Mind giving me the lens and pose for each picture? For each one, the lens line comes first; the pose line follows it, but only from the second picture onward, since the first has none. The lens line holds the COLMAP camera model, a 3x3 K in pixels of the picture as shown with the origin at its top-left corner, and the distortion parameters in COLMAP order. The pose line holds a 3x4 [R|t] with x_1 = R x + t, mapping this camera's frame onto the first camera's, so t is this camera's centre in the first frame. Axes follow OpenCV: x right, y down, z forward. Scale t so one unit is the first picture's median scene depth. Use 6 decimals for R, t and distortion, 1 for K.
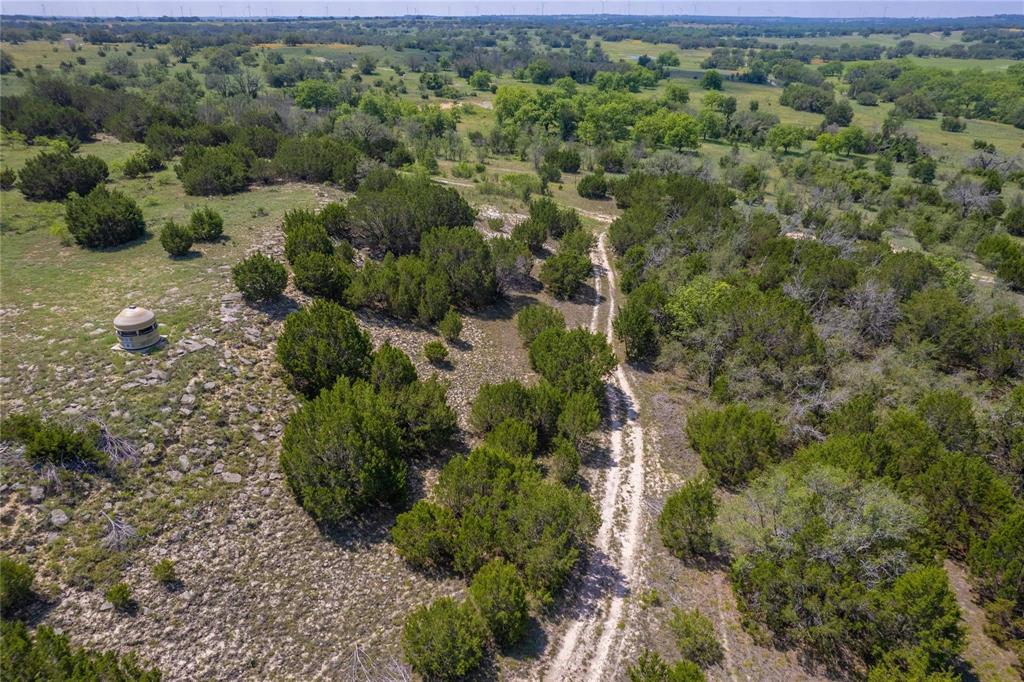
lens RADIAL K [[687.1, 0, 512.0], [0, 687.1, 341.0], [0, 0, 1]] dist [-0.076591, 0.061713]
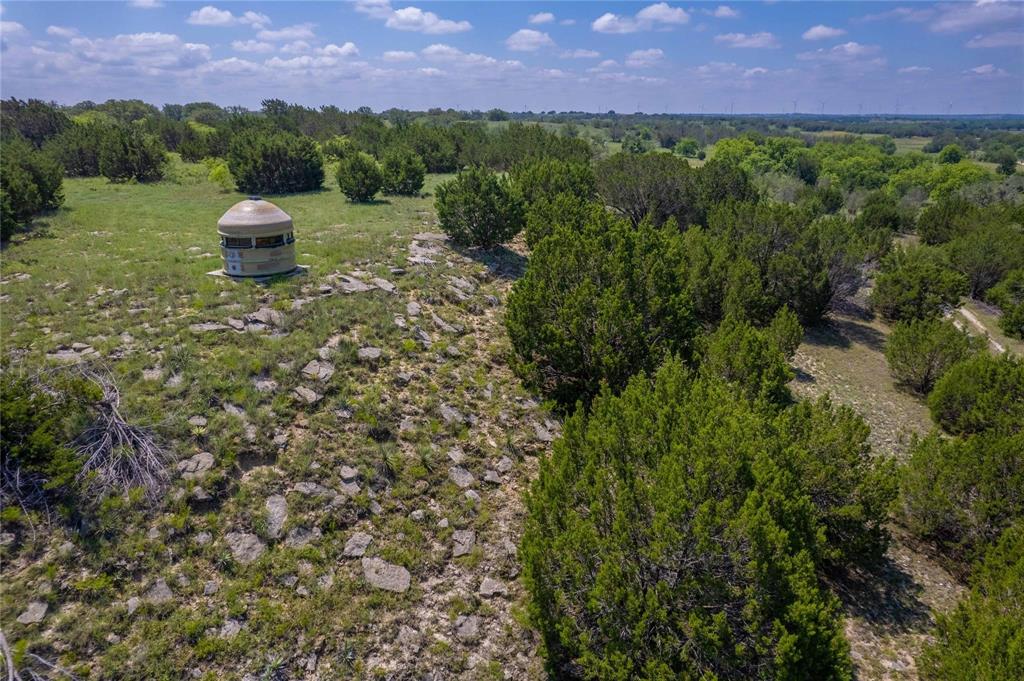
lens RADIAL K [[687.1, 0, 512.0], [0, 687.1, 340.5], [0, 0, 1]] dist [-0.076591, 0.061713]
pose [[0.965146, 0.087622, -0.246607, -0.249012], [-0.115524, 0.988154, -0.101023, 0.097197], [0.234834, 0.125991, 0.963836, 0.599405]]
